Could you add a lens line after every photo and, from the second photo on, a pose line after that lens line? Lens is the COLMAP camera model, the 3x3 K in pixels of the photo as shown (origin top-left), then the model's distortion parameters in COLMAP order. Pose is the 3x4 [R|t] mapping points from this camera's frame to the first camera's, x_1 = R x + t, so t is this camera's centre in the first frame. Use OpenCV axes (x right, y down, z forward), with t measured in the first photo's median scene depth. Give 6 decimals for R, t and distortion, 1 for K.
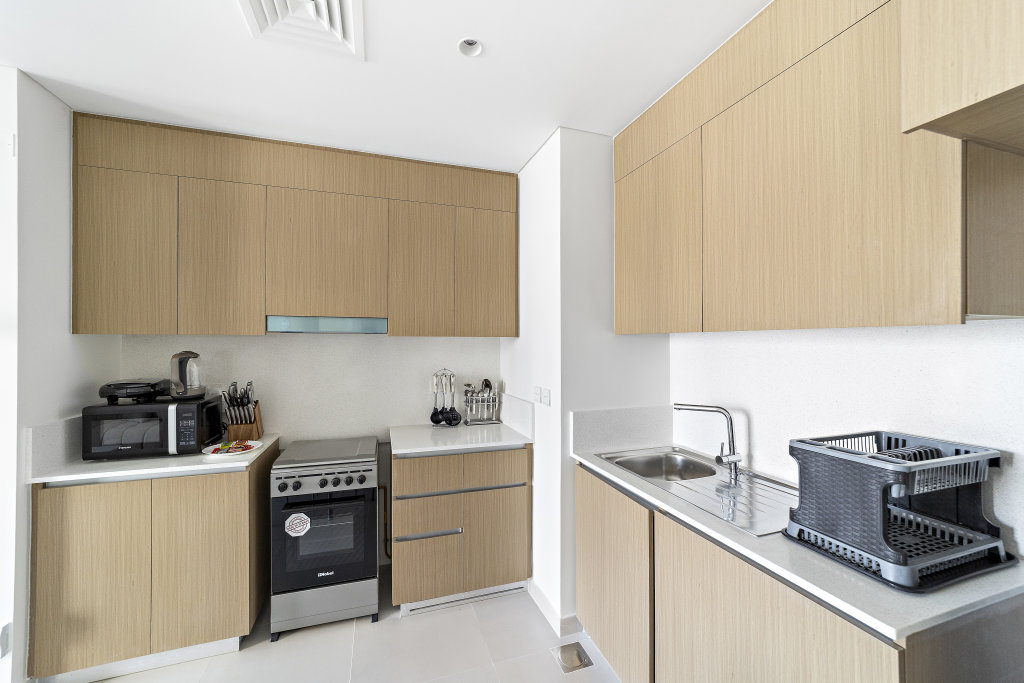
lens RADIAL K [[395.5, 0, 509.2], [0, 395.5, 340.2], [0, 0, 1]] dist [-0.017815, 0.008075]
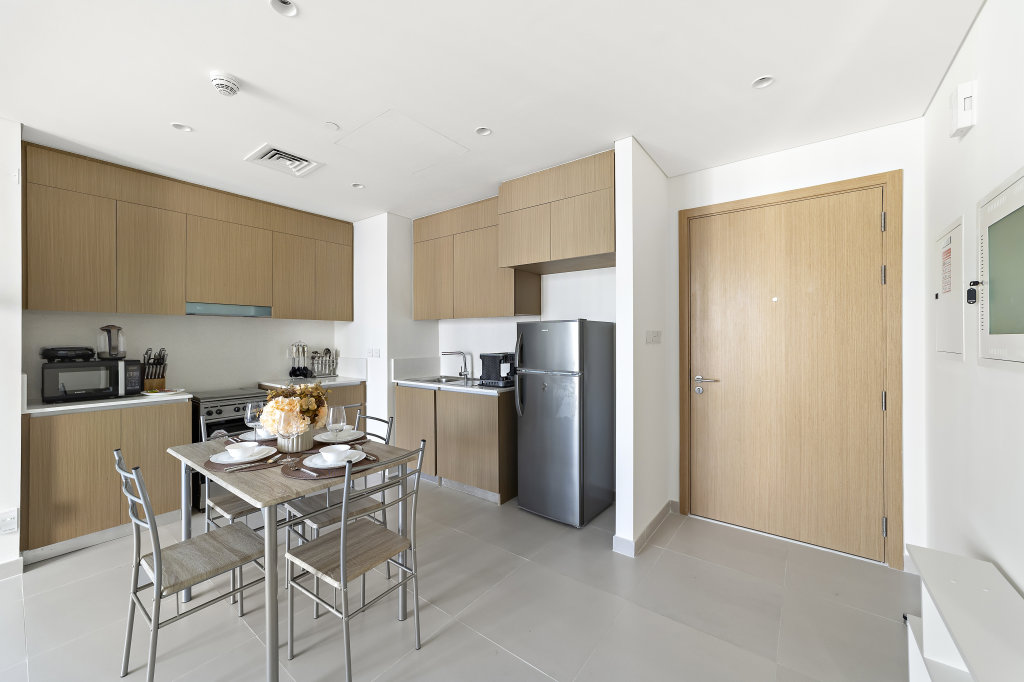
lens RADIAL K [[387.4, 0, 511.0], [0, 387.4, 337.7], [0, 0, 1]] dist [-0.001382, 0.000014]
pose [[0.824012, -0.003116, 0.566564, -0.444686], [-0.001570, 0.999968, 0.007783, 0.059429], [-0.566571, -0.007303, 0.823981, -0.906543]]
